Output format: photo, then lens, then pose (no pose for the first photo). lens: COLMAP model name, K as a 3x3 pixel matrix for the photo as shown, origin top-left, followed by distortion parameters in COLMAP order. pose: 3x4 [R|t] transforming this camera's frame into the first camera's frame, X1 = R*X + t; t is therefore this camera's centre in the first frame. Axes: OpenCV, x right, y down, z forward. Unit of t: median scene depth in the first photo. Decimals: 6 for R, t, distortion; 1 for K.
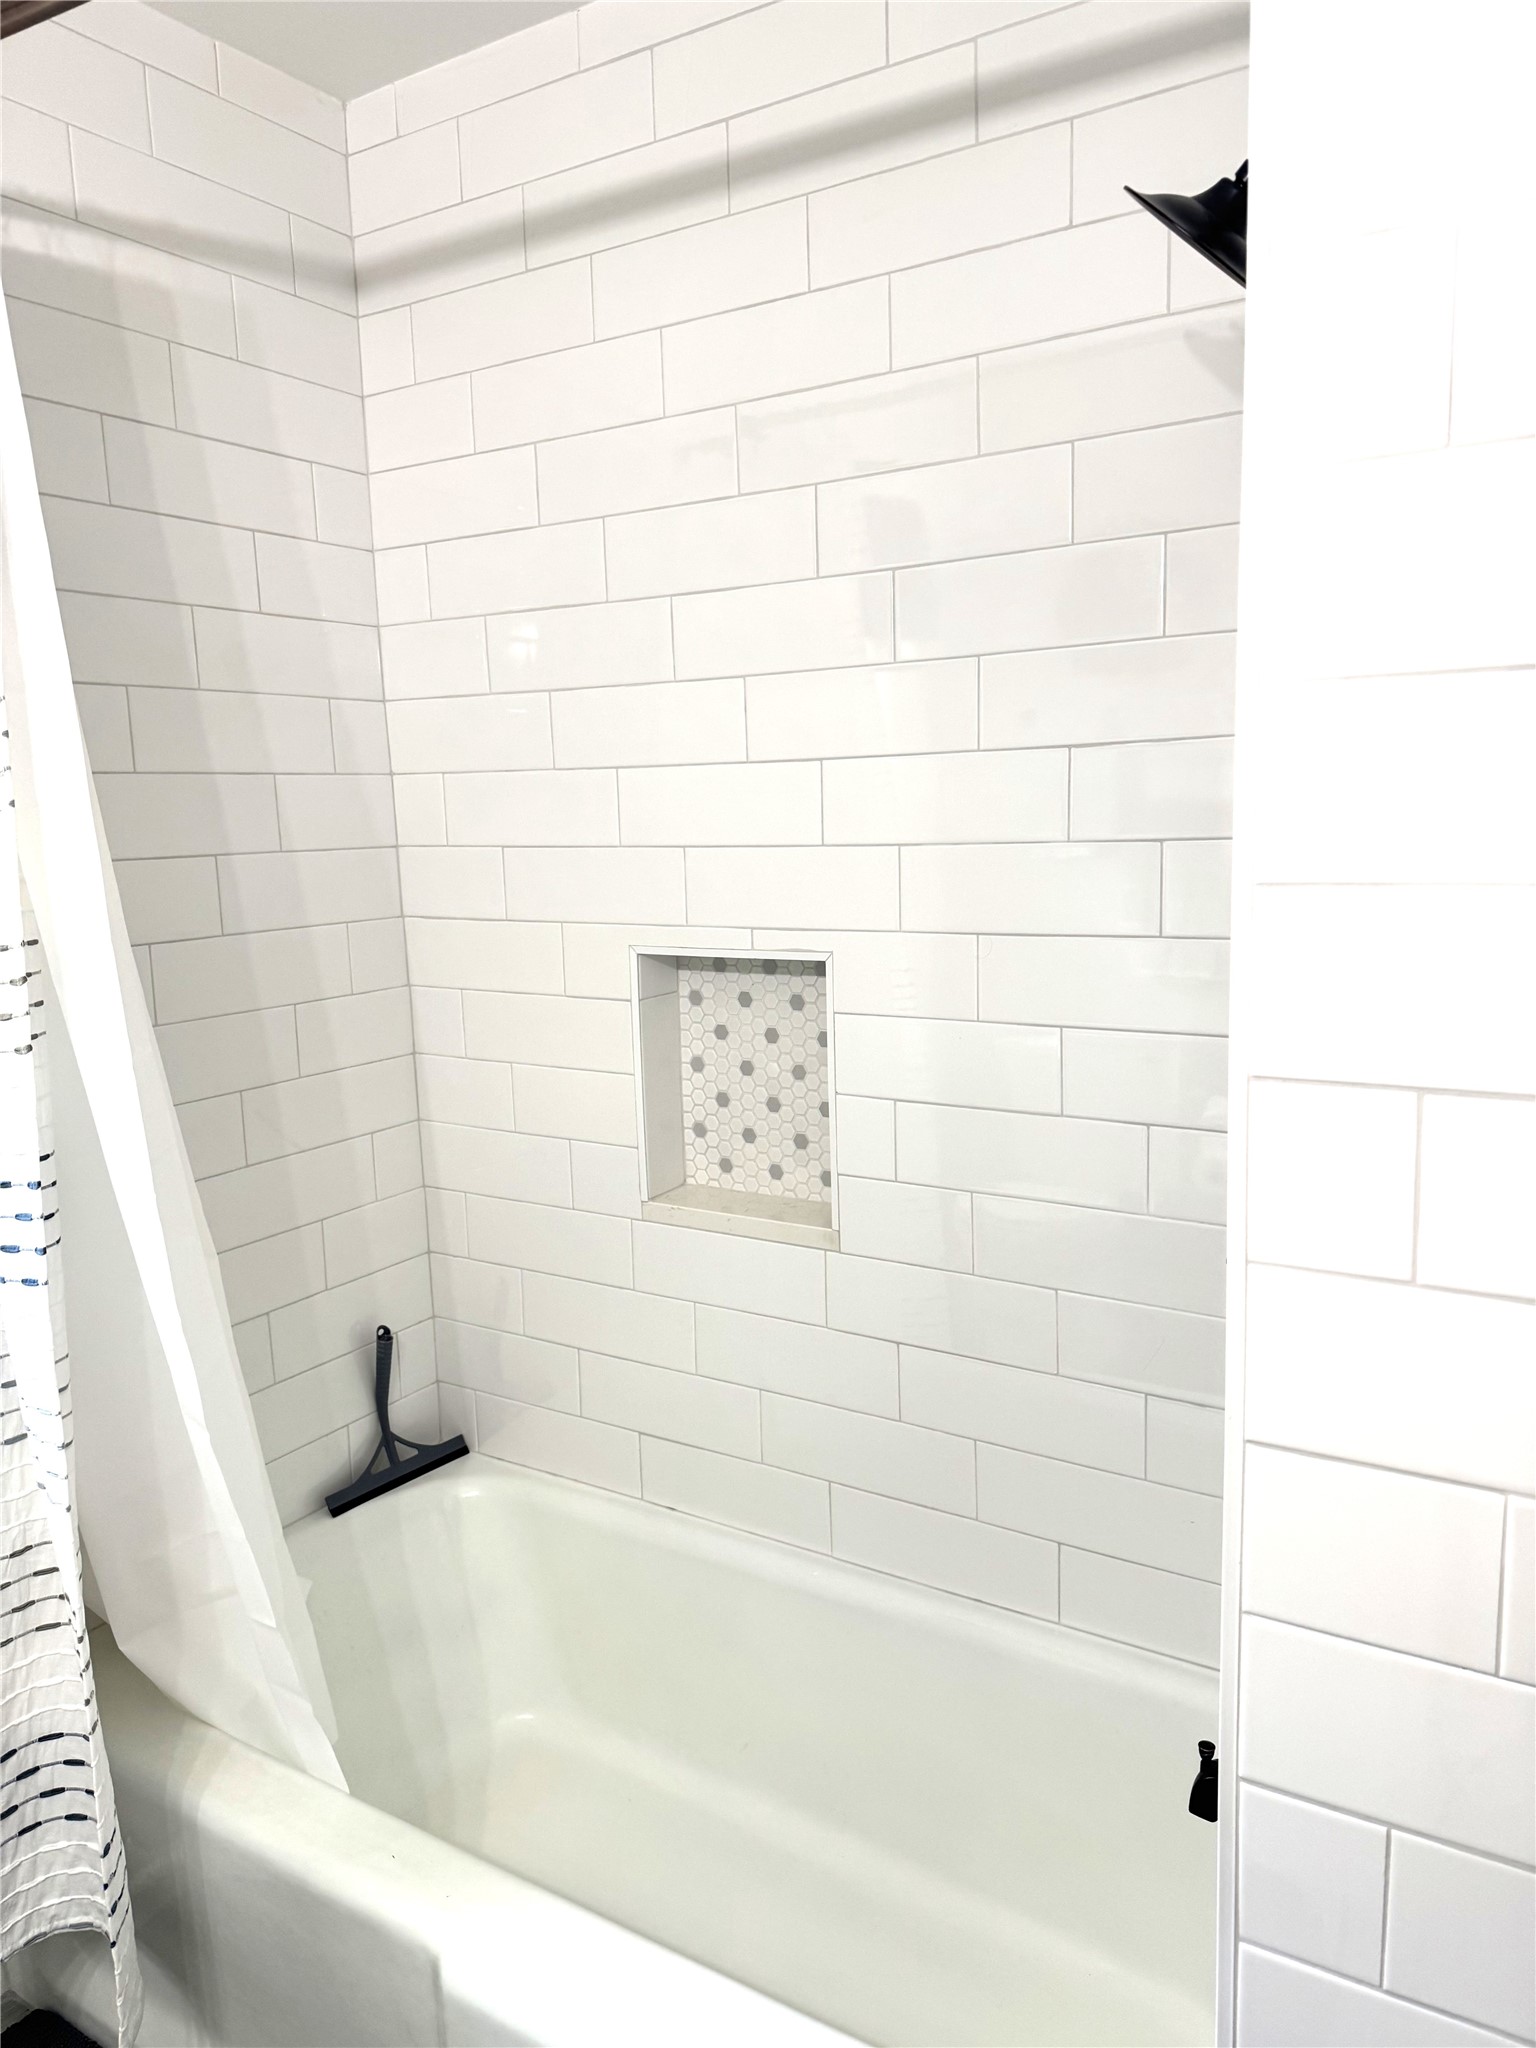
lens RADIAL K [[1436.9, 0, 770.9], [0, 1436.9, 1035.7], [0, 0, 1]] dist [0.024834, -0.003751]
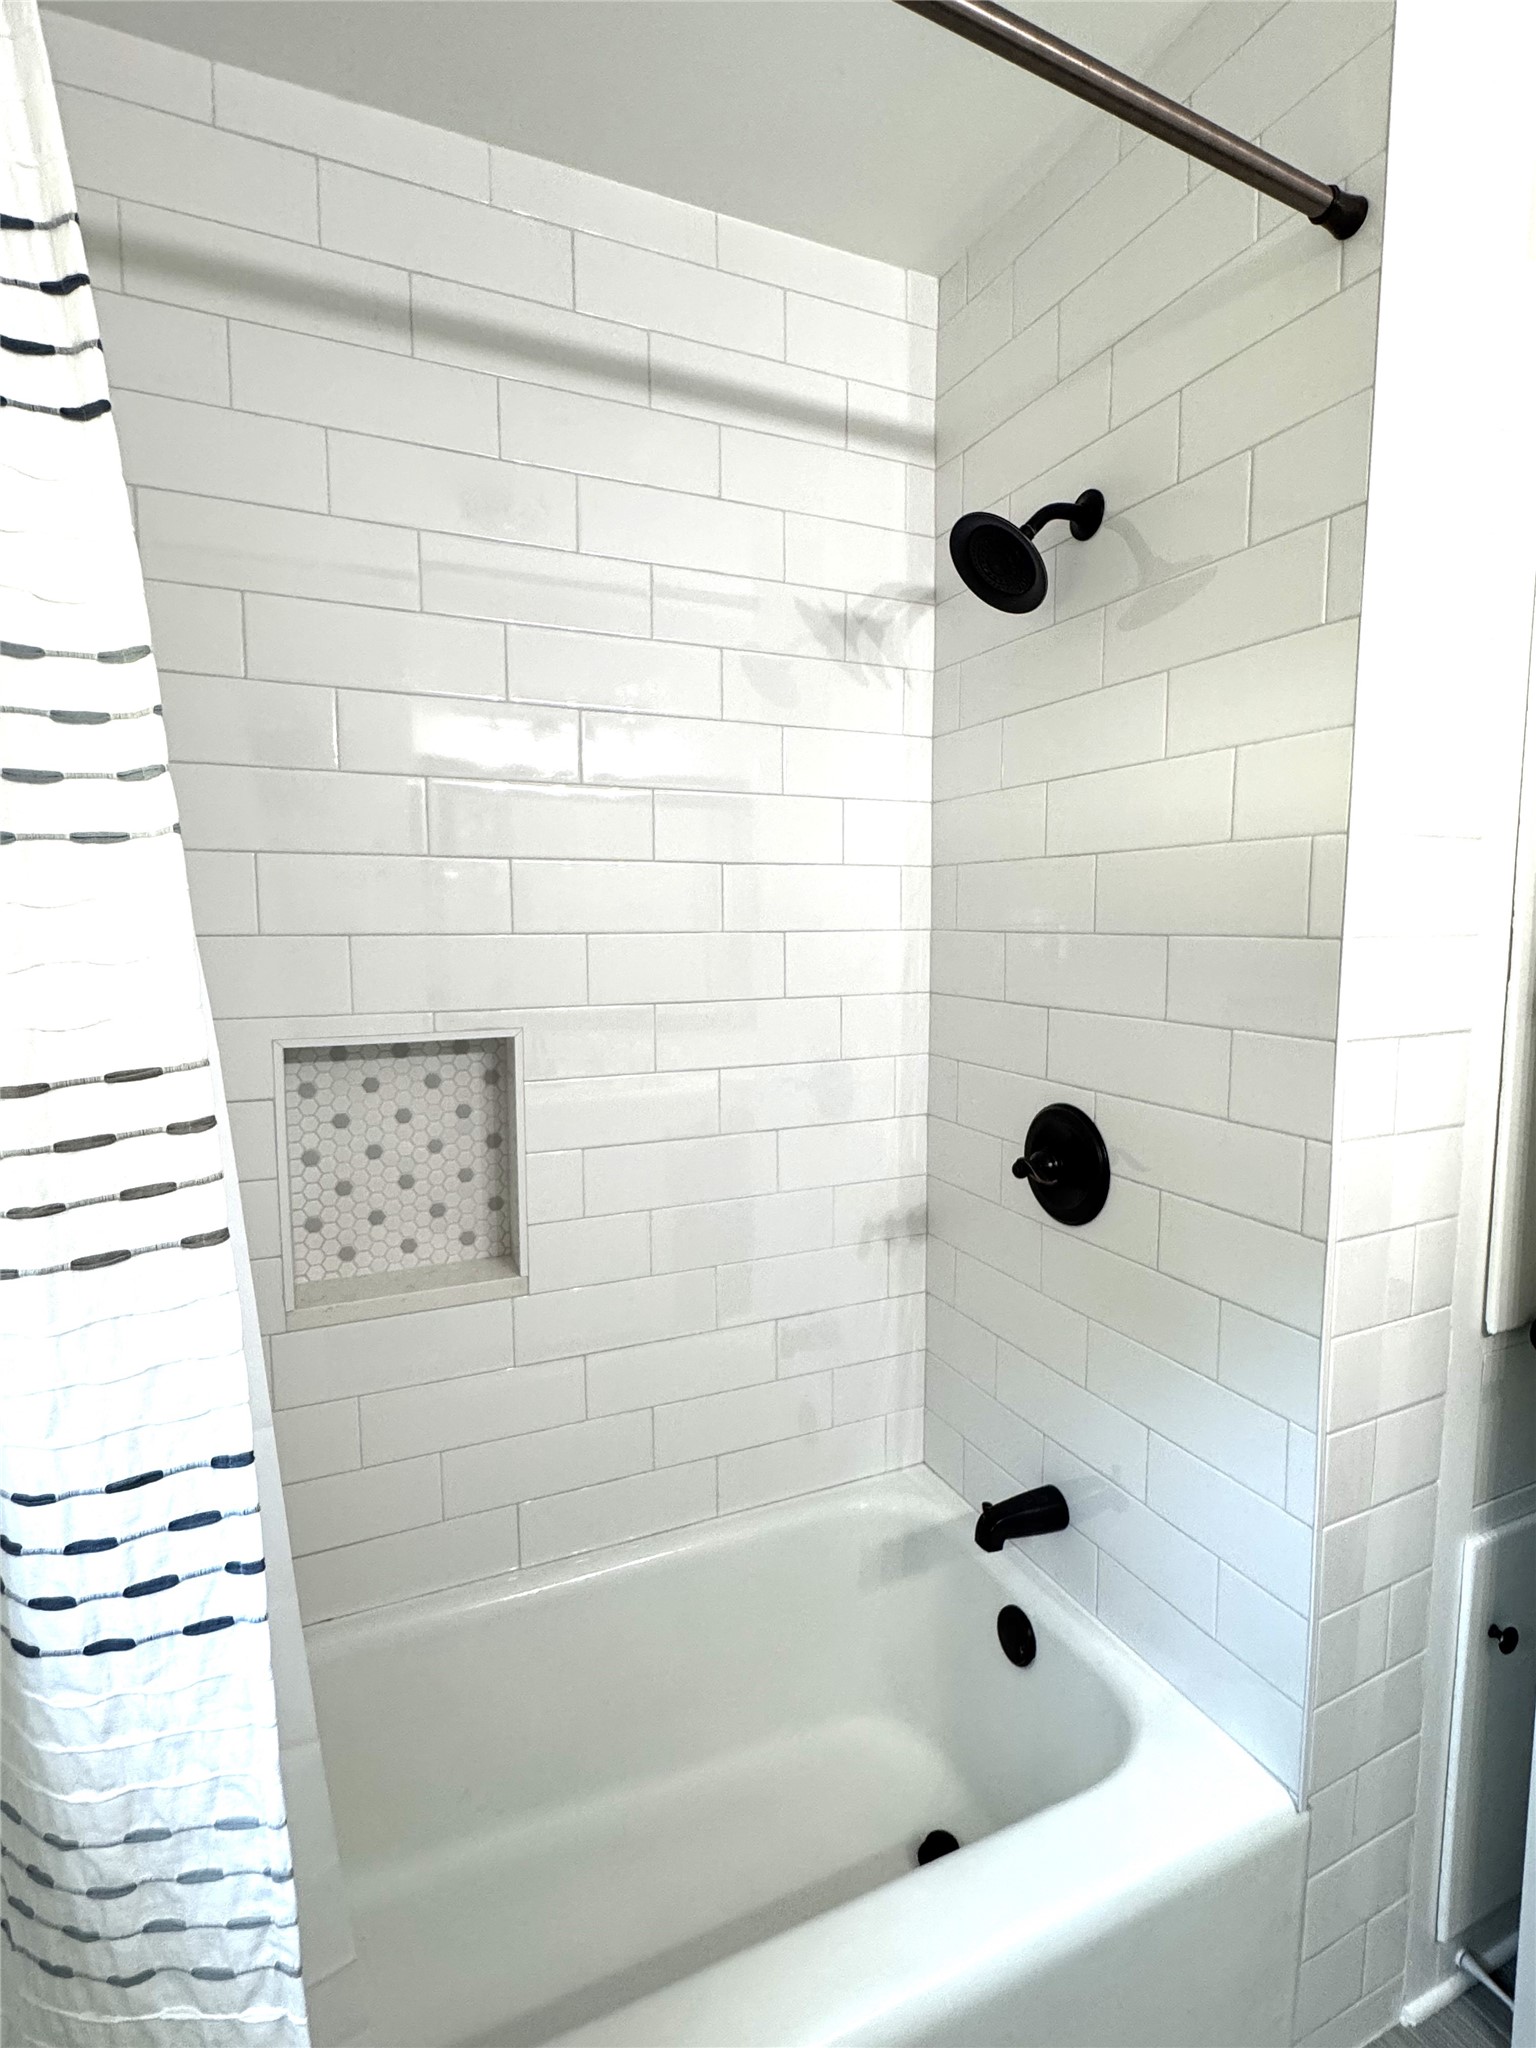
lens RADIAL K [[1137.1, 0, 769.4], [0, 1137.1, 1016.5], [0, 0, 1]] dist [0.001482, 0.000017]
pose [[0.514322, -0.056654, 0.855724, -0.566166], [0.117230, 0.993094, -0.004711, -0.036757], [-0.849547, 0.102740, 0.517412, 0.335240]]
